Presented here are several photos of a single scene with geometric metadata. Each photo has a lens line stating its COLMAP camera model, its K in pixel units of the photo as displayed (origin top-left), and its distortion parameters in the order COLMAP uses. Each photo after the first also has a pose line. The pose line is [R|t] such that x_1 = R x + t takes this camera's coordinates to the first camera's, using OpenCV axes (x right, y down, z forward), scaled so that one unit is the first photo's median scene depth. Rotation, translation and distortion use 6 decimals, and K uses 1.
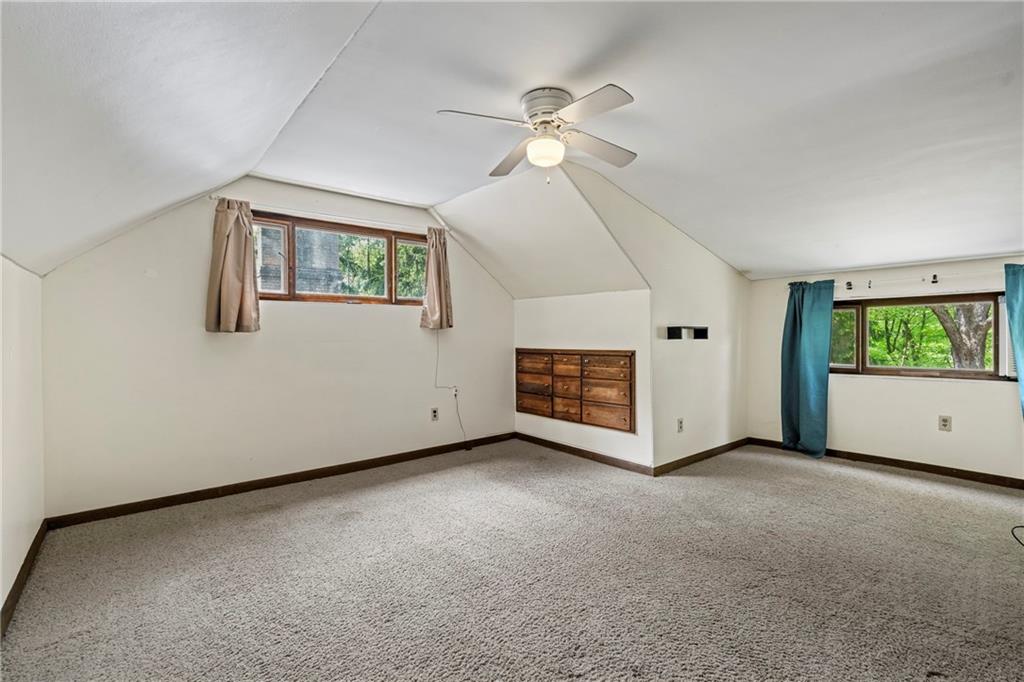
lens RADIAL K [[468.0, 0, 508.6], [0, 468.0, 340.4], [0, 0, 1]] dist [0.000211, 0.000035]
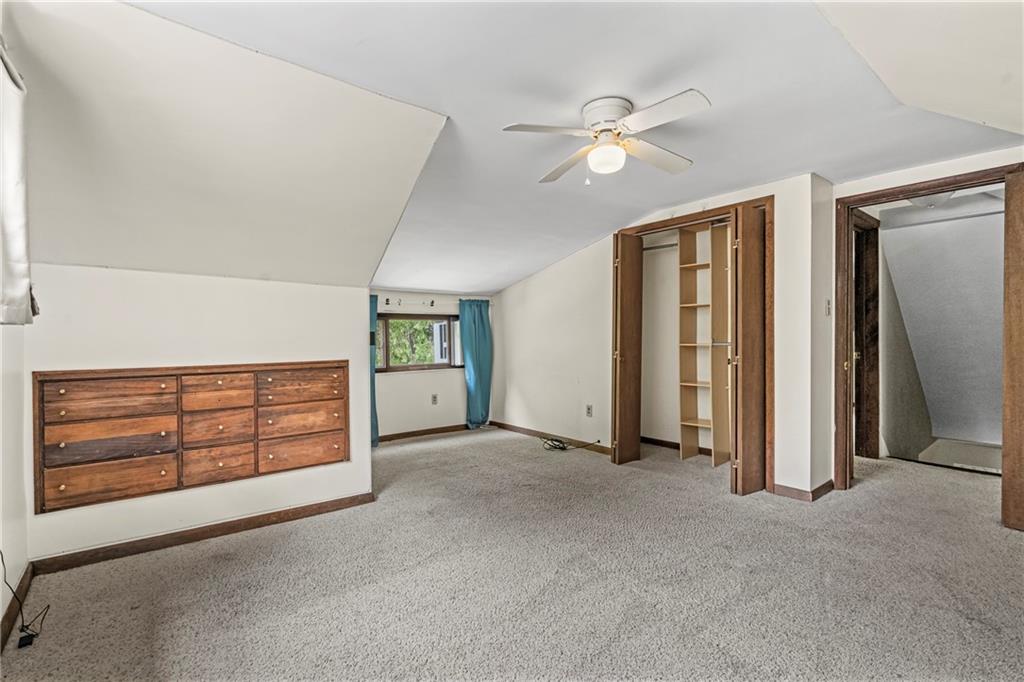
lens RADIAL K [[468.0, 0, 508.2], [0, 468.0, 339.4], [0, 0, 1]] dist [0.000211, 0.000035]
pose [[0.011523, 0.003785, 0.999926, -0.495777], [0.016857, 0.999850, -0.003979, -0.005803], [-0.999792, 0.016901, 0.011458, 0.637591]]
